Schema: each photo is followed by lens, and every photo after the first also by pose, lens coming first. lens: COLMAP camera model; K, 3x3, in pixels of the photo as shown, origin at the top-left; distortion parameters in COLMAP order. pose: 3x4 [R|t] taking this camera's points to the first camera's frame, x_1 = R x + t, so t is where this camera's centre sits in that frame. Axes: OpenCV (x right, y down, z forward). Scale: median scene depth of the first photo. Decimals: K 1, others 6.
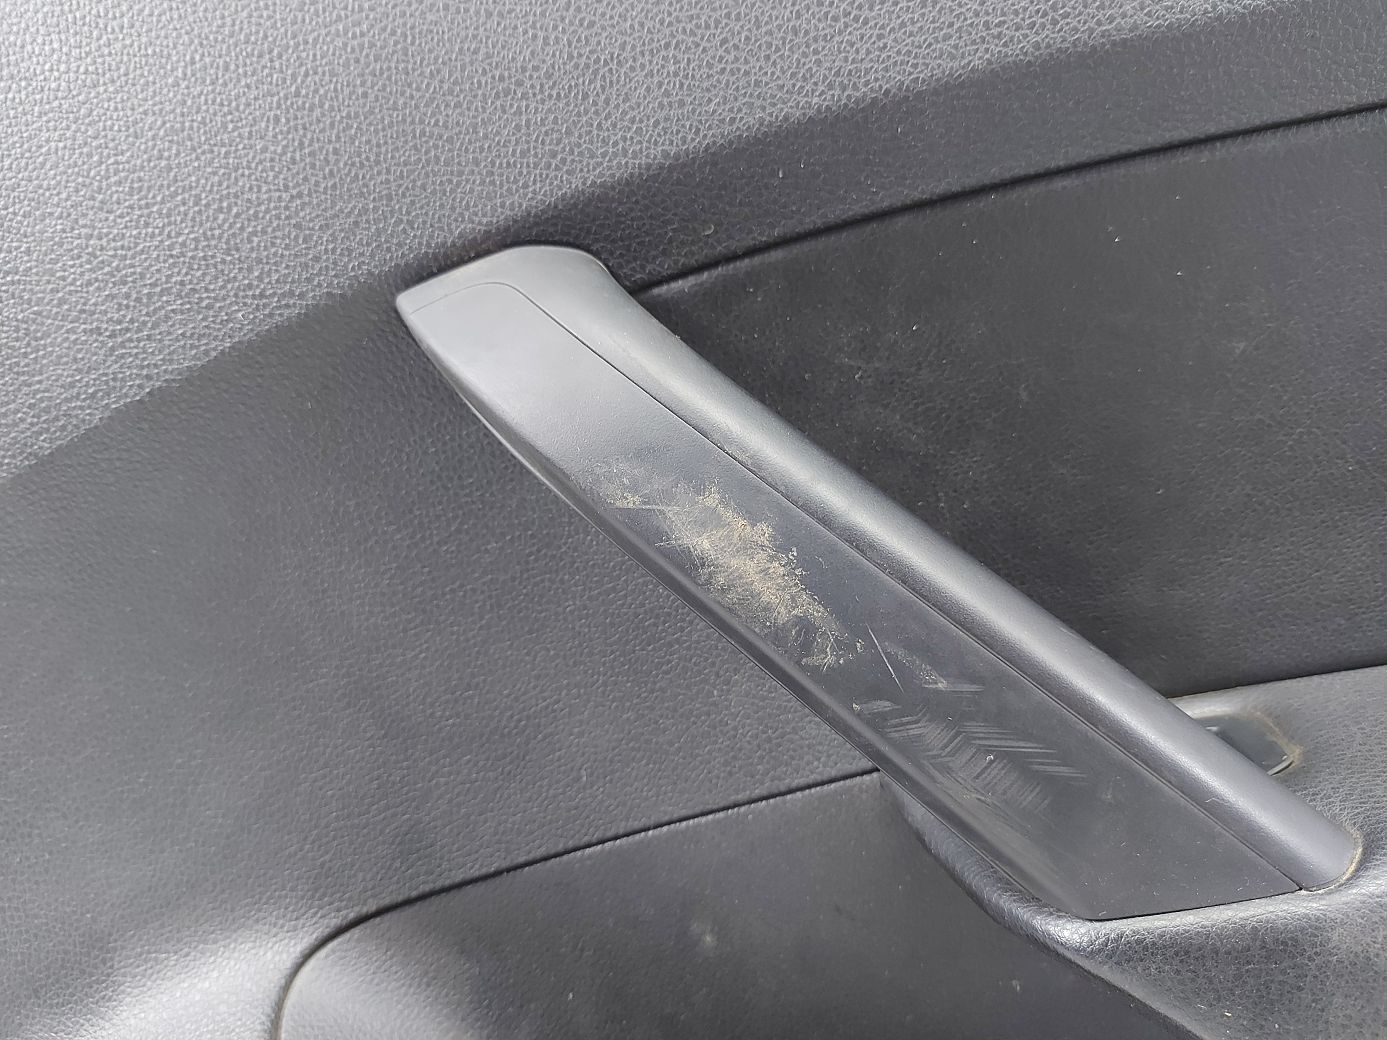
lens RADIAL K [[987.3, 0, 690.3], [0, 987.3, 521.8], [0, 0, 1]] dist [0.011598, -0.003275]
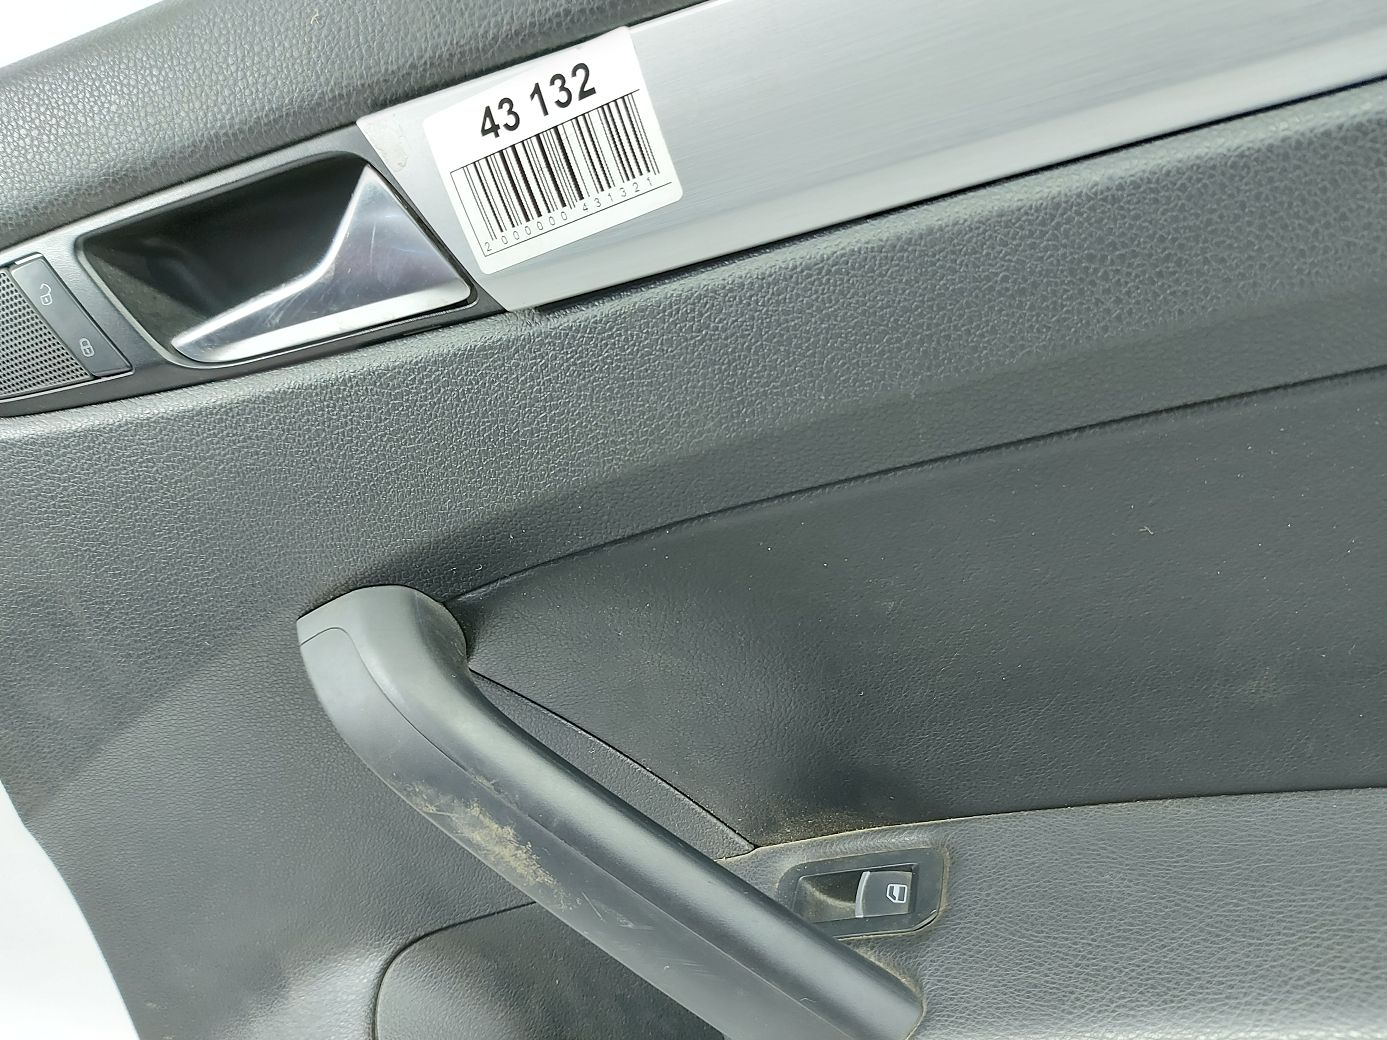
lens RADIAL K [[987.3, 0, 706.8], [0, 987.3, 520.9], [0, 0, 1]] dist [0.011598, -0.003275]
pose [[0.966792, -0.106341, -0.232389, 0.761641], [0.166834, 0.951444, 0.258689, -0.776056], [0.193597, -0.288869, 0.937590, -0.219194]]
